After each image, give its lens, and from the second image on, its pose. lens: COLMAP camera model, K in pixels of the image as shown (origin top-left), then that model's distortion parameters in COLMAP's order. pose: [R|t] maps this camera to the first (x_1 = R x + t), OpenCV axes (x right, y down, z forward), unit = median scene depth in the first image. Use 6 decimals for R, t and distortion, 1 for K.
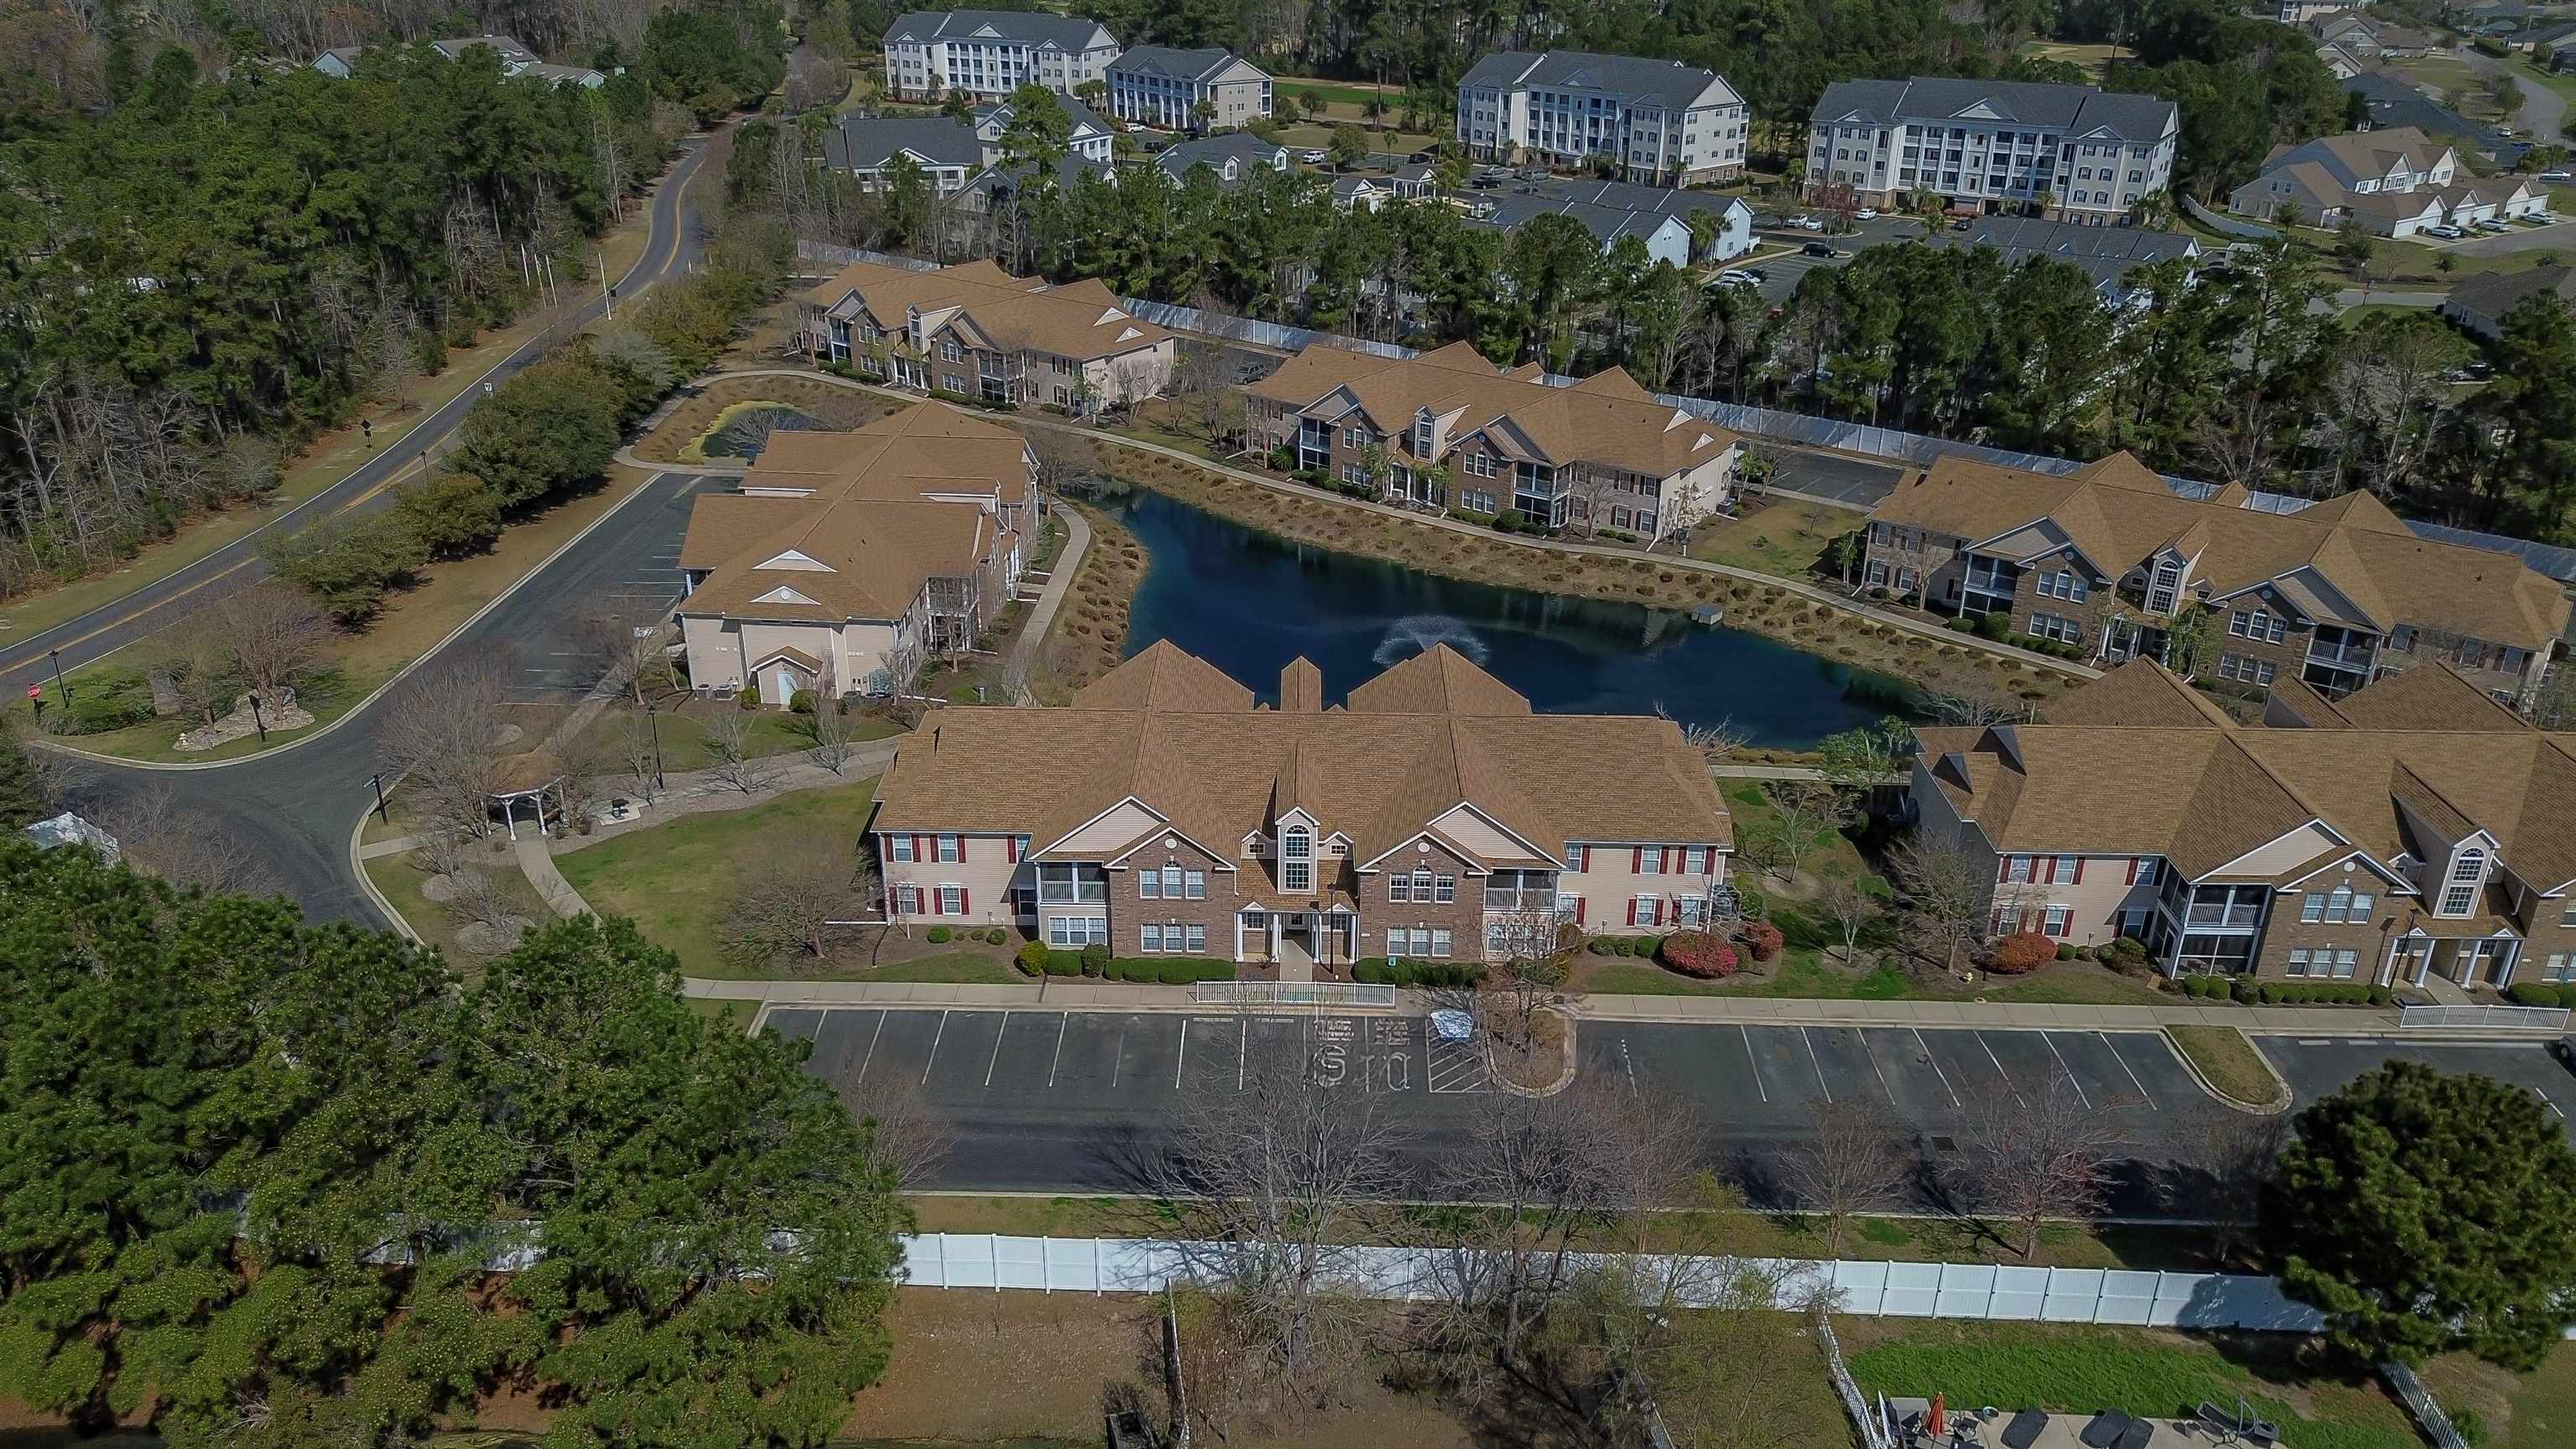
lens RADIAL K [[1864.7, 0, 1279.3], [0, 1864.7, 700.4], [0, 0, 1]] dist [0.026250, -0.020114]
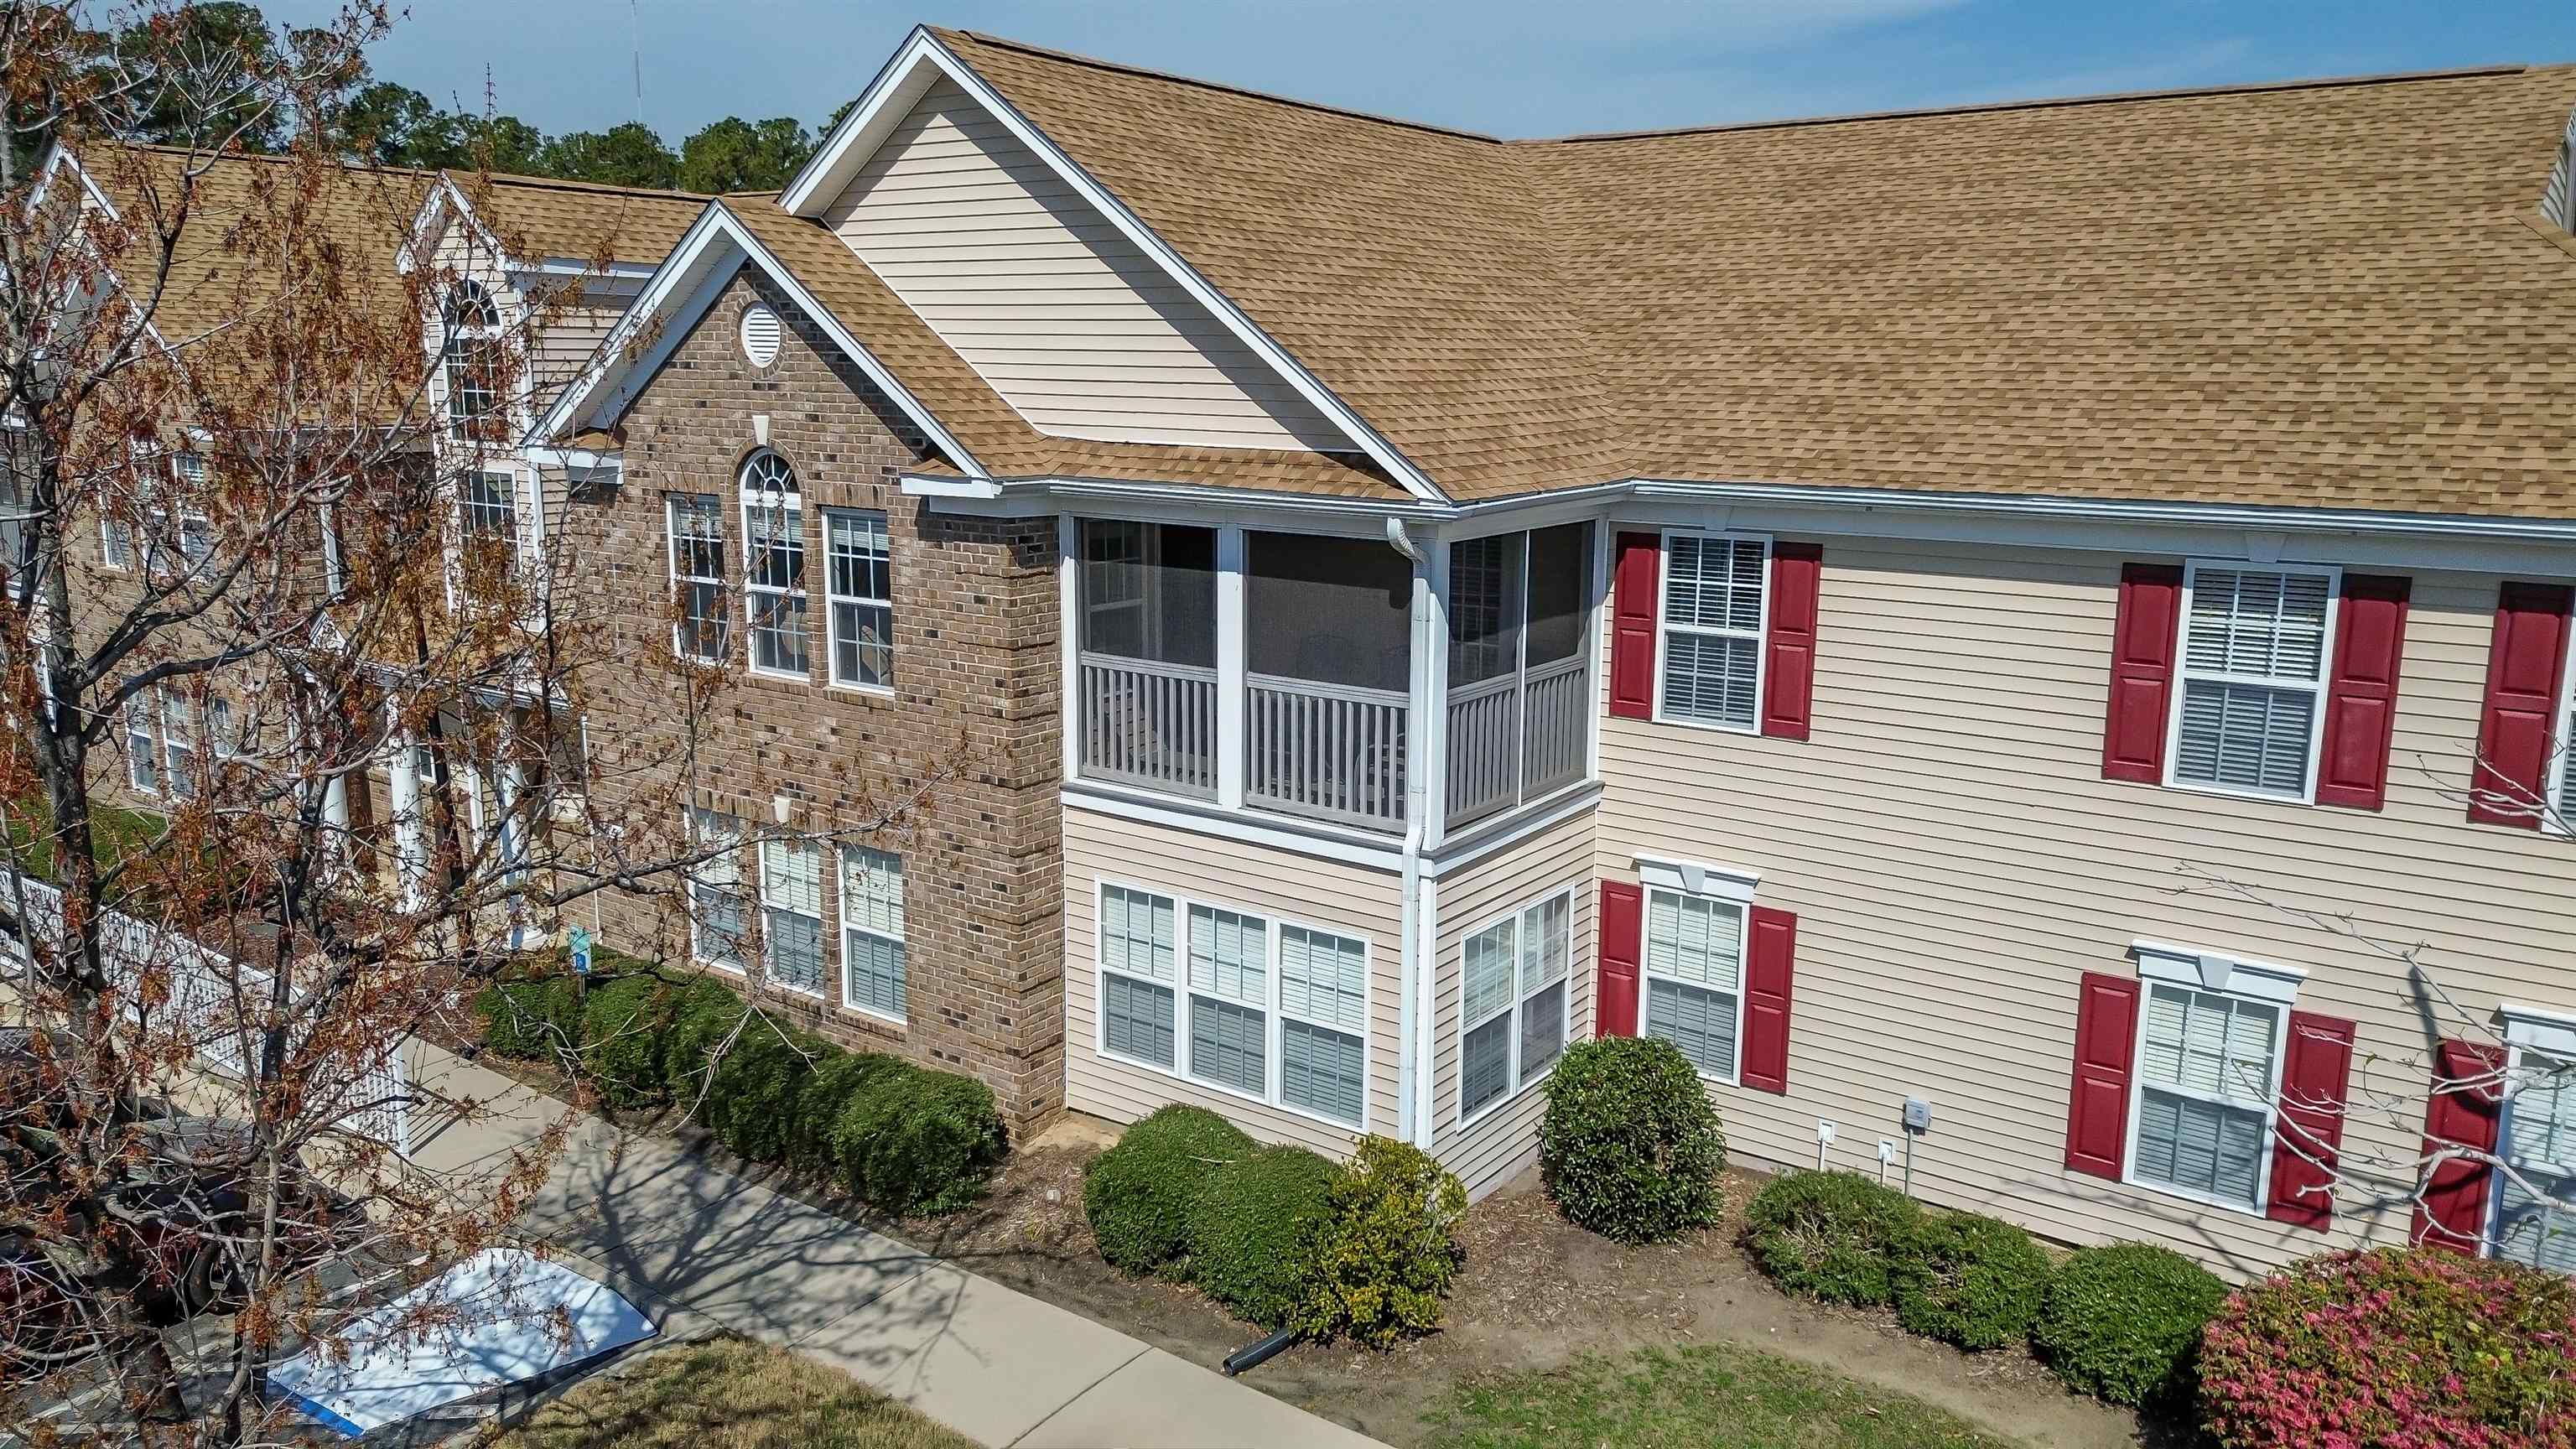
lens RADIAL K [[1864.7, 0, 1277.2], [0, 1864.7, 719.2], [0, 0, 1]] dist [0.026250, -0.020114]
pose [[0.824039, 0.112263, -0.555299, 0.204425], [-0.233508, 0.960343, -0.152366, 0.118548], [0.516172, 0.255223, 0.817574, 0.801404]]
